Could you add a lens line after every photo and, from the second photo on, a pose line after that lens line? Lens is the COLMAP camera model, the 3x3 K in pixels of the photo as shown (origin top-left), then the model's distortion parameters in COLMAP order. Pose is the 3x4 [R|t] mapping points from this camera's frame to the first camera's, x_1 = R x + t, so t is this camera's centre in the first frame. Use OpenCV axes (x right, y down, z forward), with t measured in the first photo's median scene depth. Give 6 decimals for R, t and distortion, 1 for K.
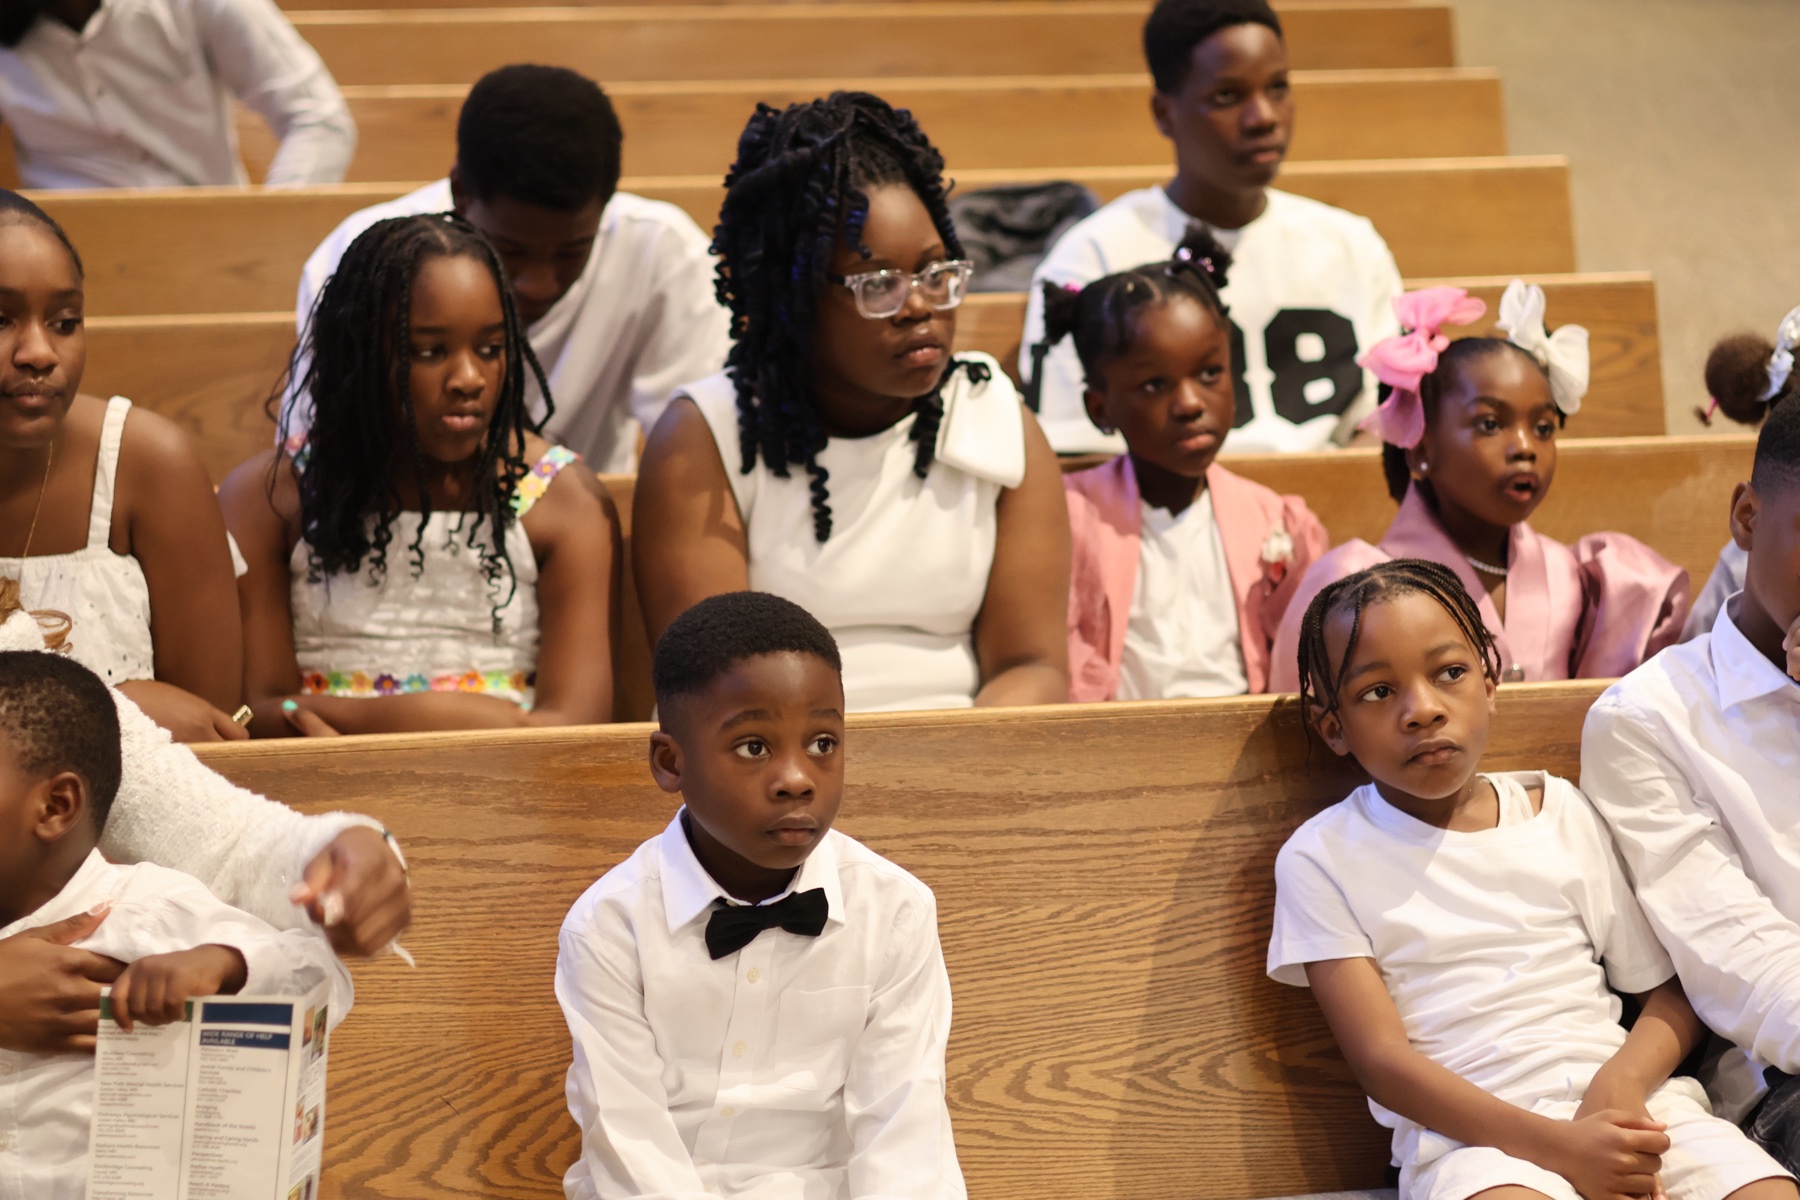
lens RADIAL K [[4016.1, 0, 1018.4], [0, 4016.1, 601.0], [0, 0, 1]] dist [0.074248, 0.529789]
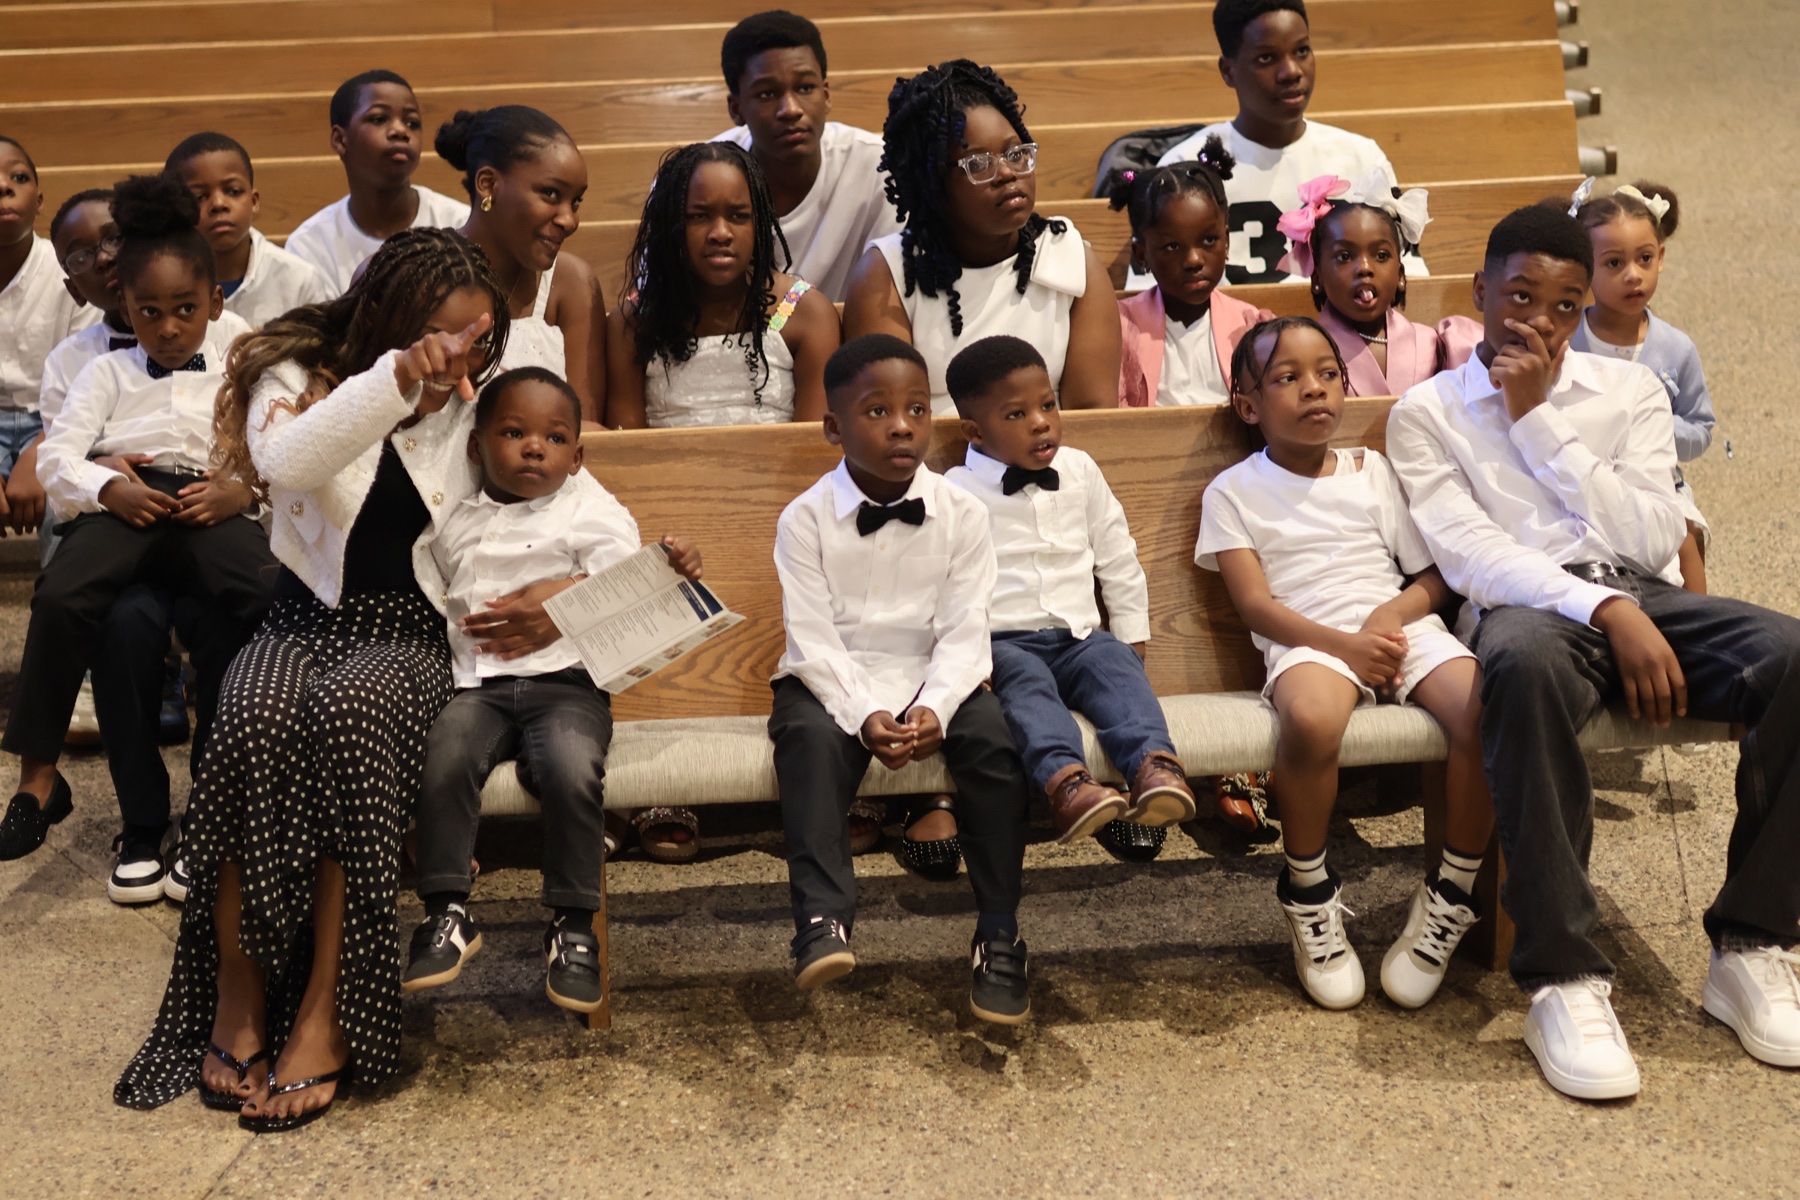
lens RADIAL K [[3940.3, 0, 900.0], [0, 3940.3, 600.0], [0, 0, 1]] dist [0.005897, 0.241597]
pose [[0.993513, -0.006920, -0.113507, 0.127829], [0.007045, 0.999975, 0.000702, 0.106568], [0.113499, -0.001497, 0.993537, -0.671284]]
